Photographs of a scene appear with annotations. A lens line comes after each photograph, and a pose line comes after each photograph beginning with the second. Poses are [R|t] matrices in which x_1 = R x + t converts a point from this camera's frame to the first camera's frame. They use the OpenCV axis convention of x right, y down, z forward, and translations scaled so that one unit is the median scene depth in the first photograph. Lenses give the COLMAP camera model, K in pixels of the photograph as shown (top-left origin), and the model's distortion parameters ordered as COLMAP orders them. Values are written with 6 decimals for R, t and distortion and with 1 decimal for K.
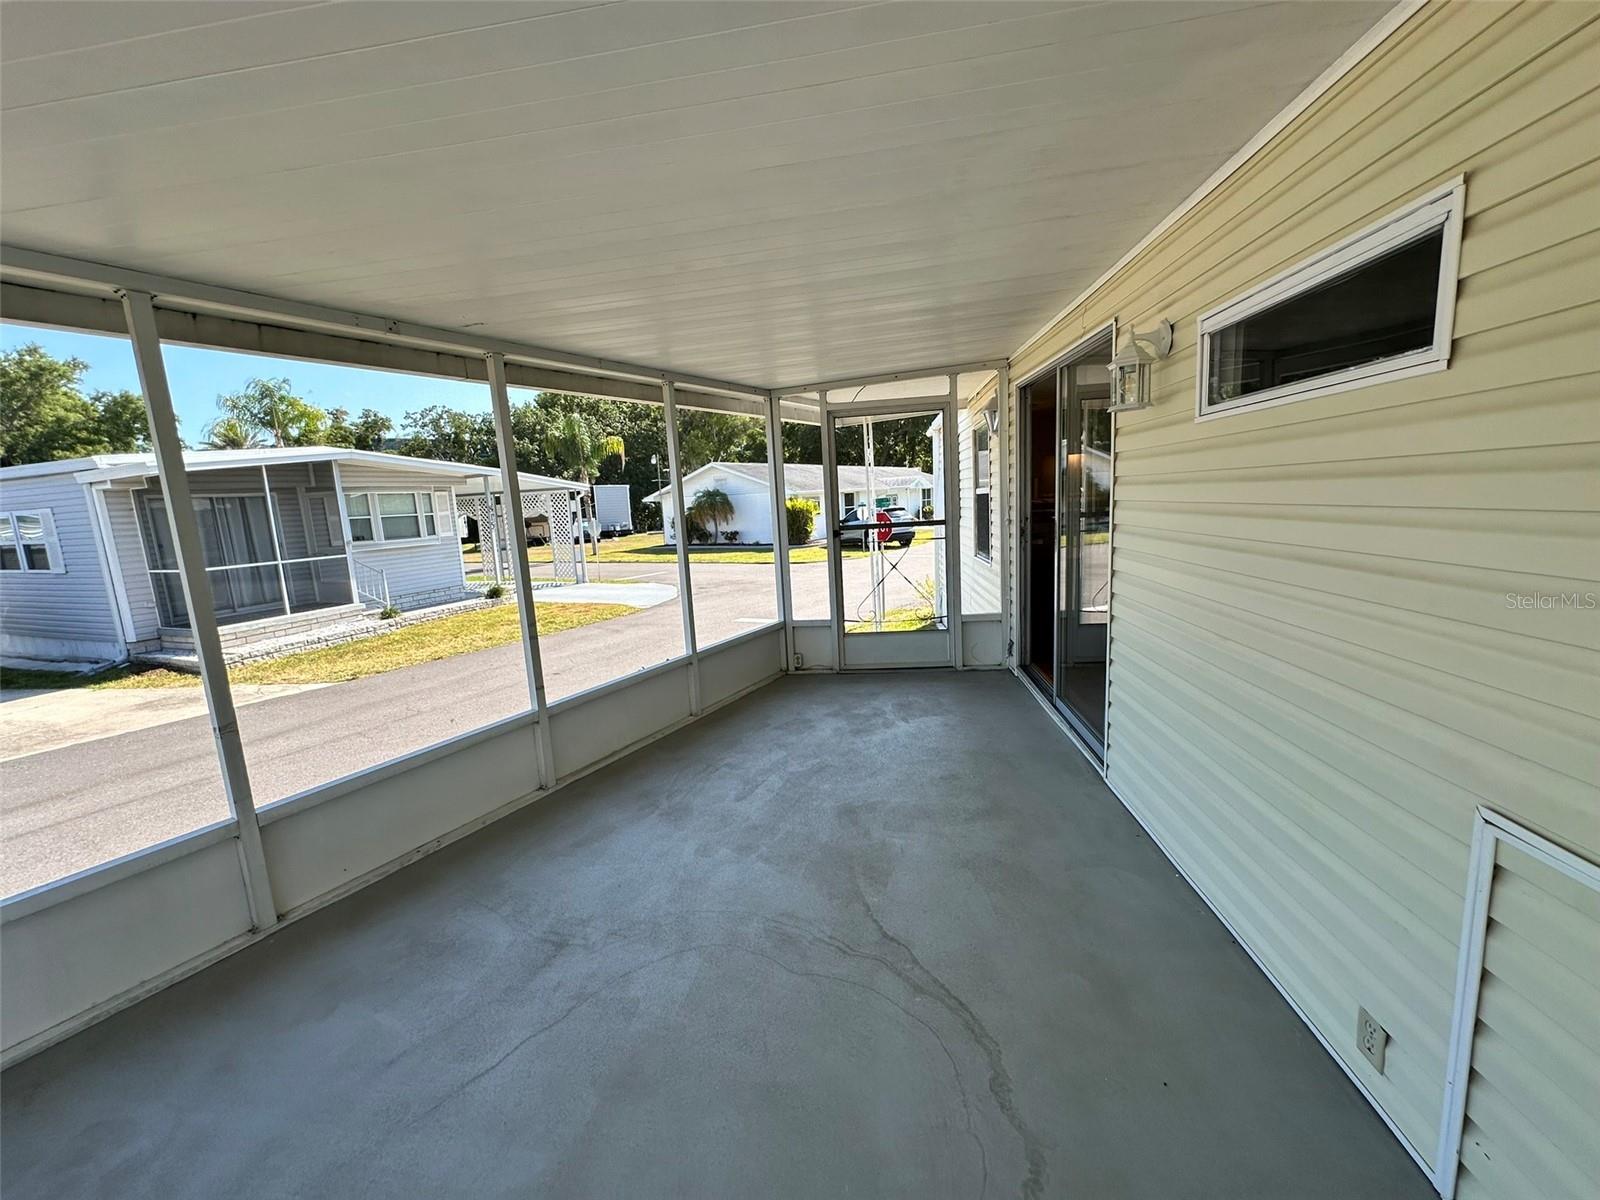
lens RADIAL K [[642.0, 0, 790.2], [0, 642.0, 600.6], [0, 0, 1]] dist [0.000247, -0.000064]
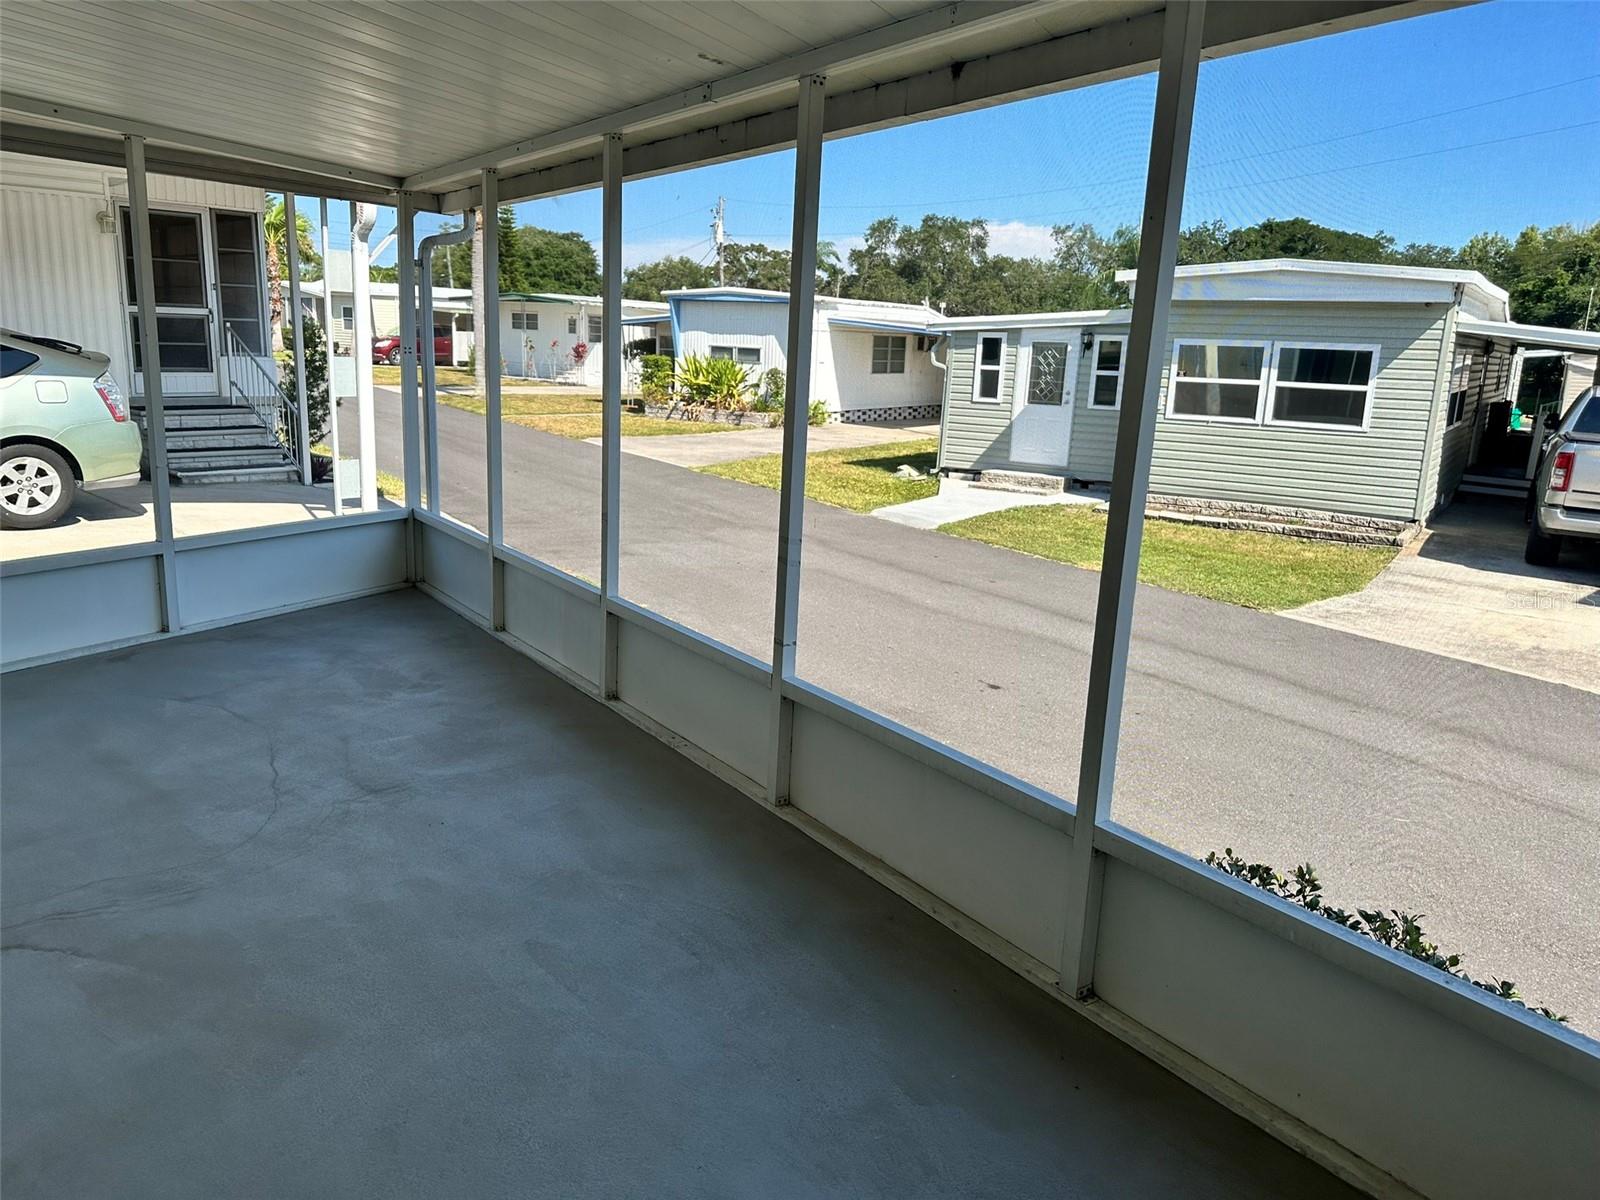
lens RADIAL K [[1125.7, 0, 794.6], [0, 1125.7, 616.9], [0, 0, 1]] dist [0.014324, -0.010335]
pose [[-0.411155, 0.251928, -0.876062, 0.621989], [-0.164631, 0.924726, 0.343188, -0.297202], [0.896576, 0.285331, -0.338730, 1.631120]]
